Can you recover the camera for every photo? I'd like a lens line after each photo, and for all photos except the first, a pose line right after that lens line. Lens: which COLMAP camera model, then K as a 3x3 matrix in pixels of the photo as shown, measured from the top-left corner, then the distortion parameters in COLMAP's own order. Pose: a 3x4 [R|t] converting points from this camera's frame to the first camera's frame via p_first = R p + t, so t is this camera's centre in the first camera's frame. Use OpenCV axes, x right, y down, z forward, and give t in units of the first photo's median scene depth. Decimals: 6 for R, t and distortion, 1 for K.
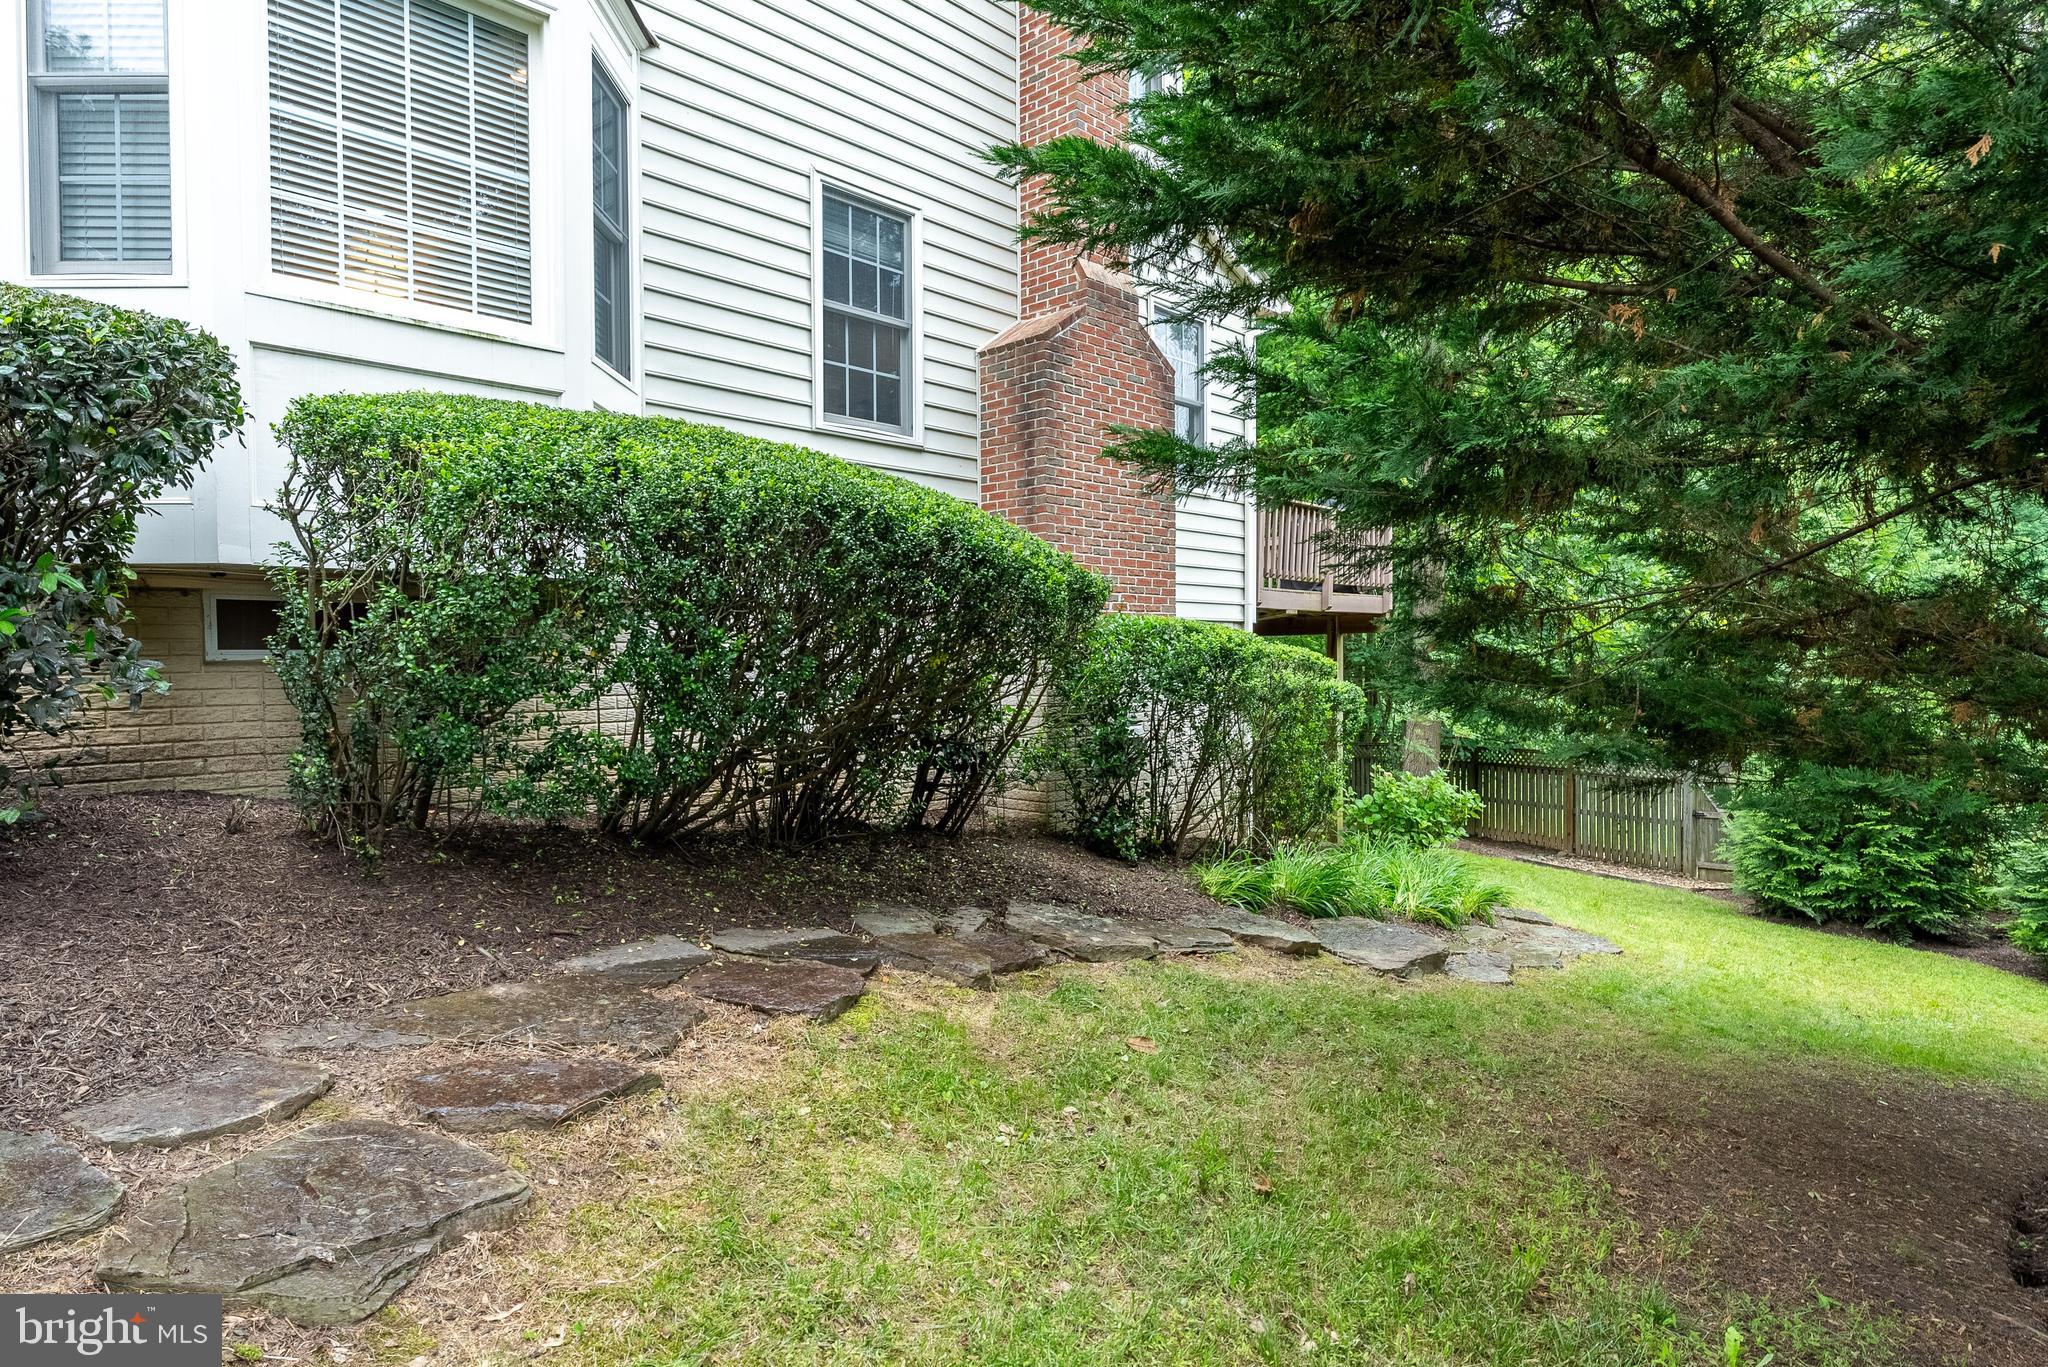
lens RADIAL K [[1141.4, 0, 1012.5], [0, 1141.4, 684.8], [0, 0, 1]] dist [-0.002335, -0.001232]
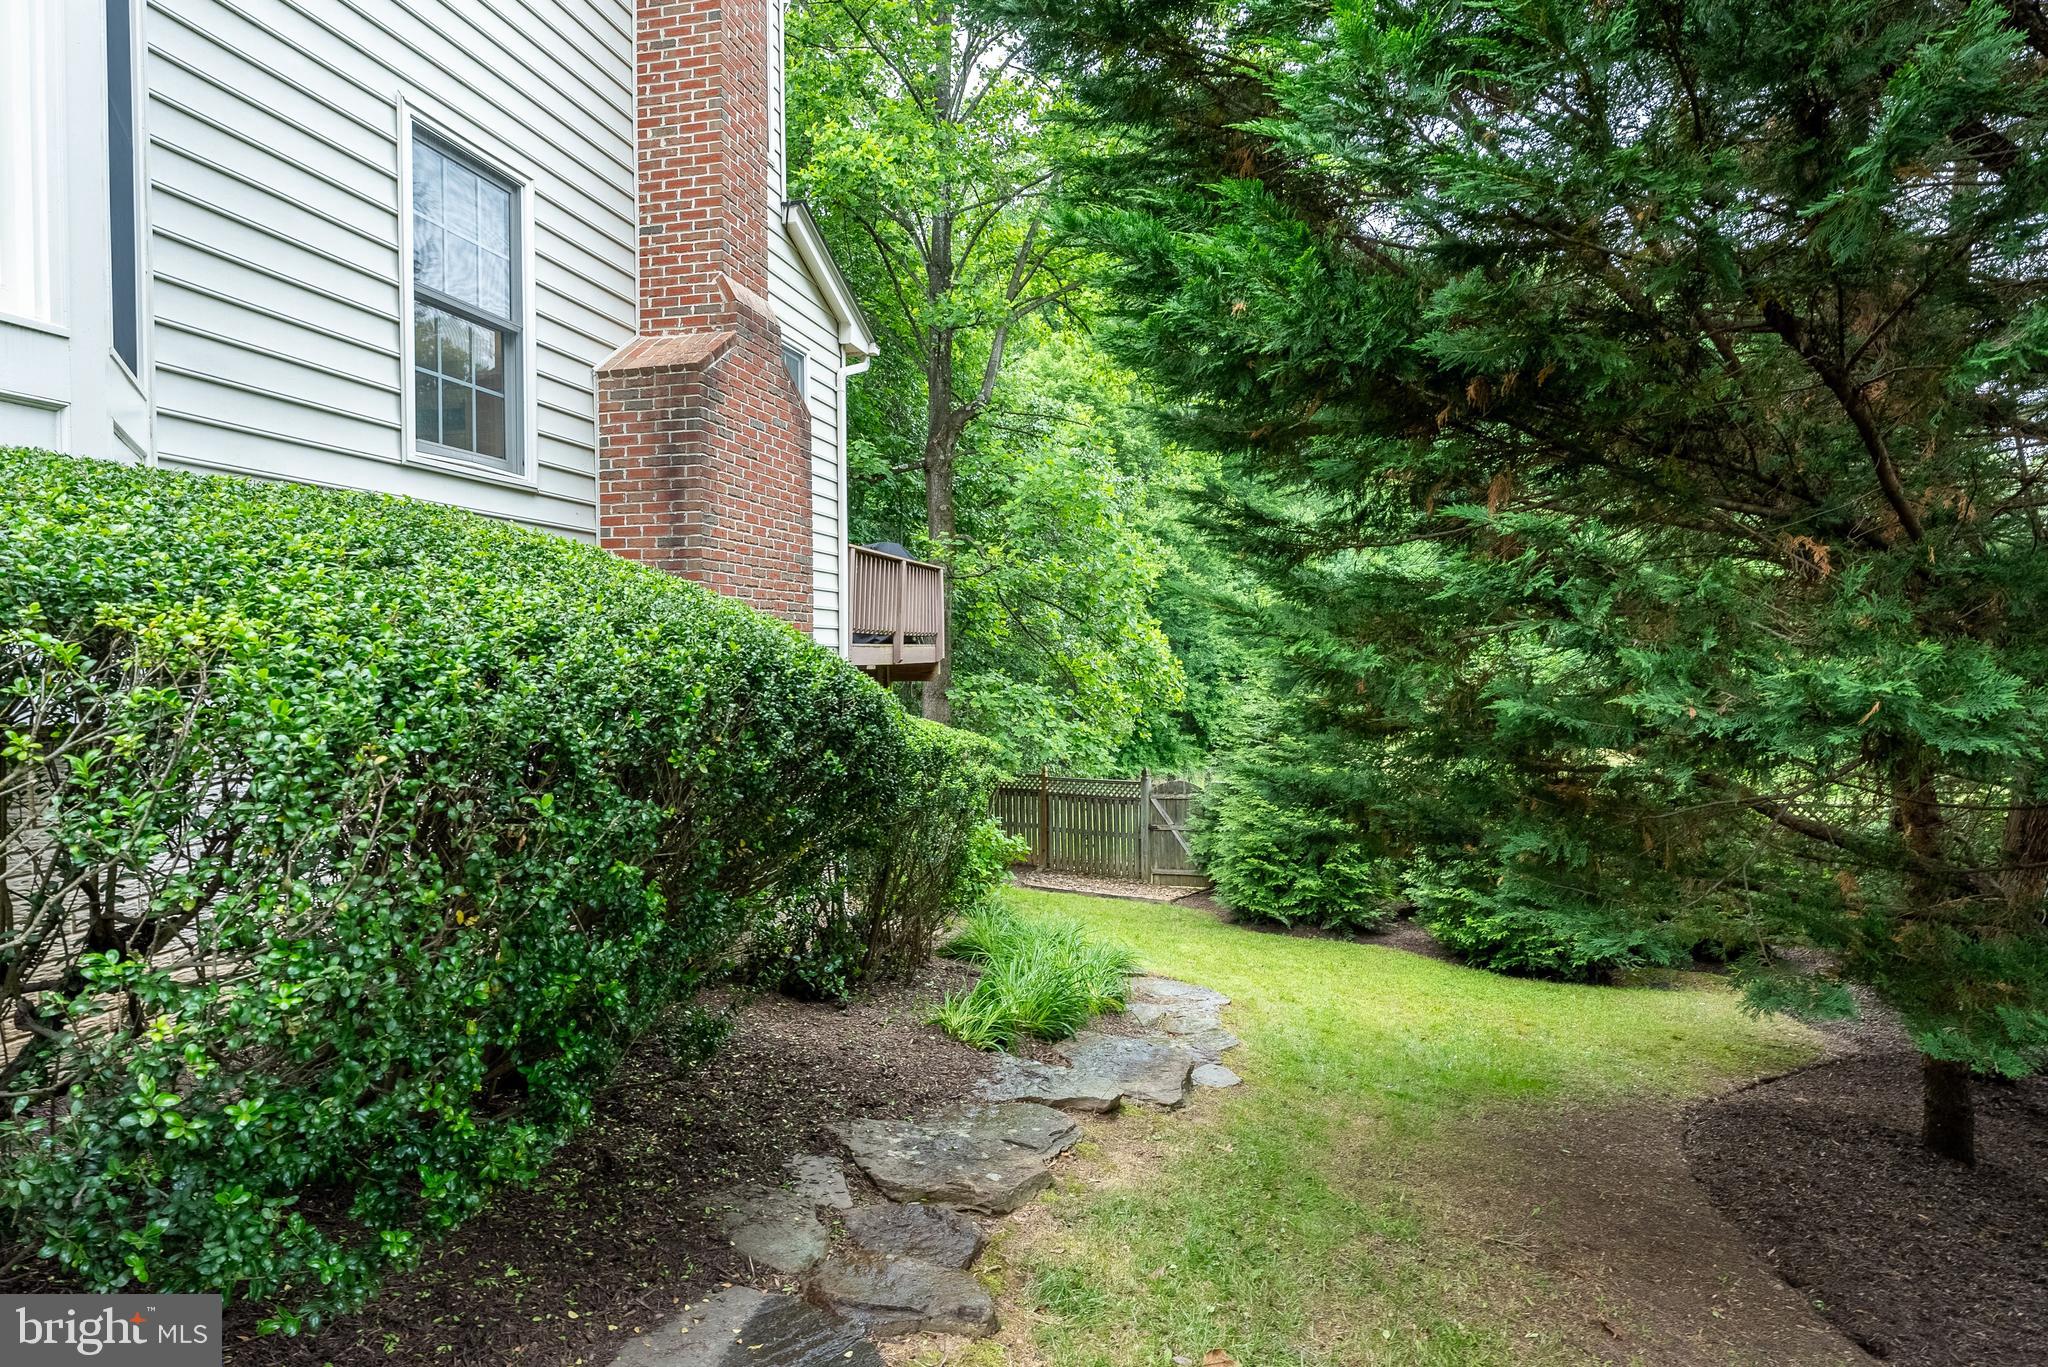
lens RADIAL K [[1141.4, 0, 1029.4], [0, 1141.4, 676.8], [0, 0, 1]] dist [-0.002335, -0.001232]
pose [[0.858876, -0.009321, 0.512100, -0.182092], [0.012305, 0.999921, -0.002437, -0.074155], [-0.512037, 0.008395, 0.858923, 0.168214]]
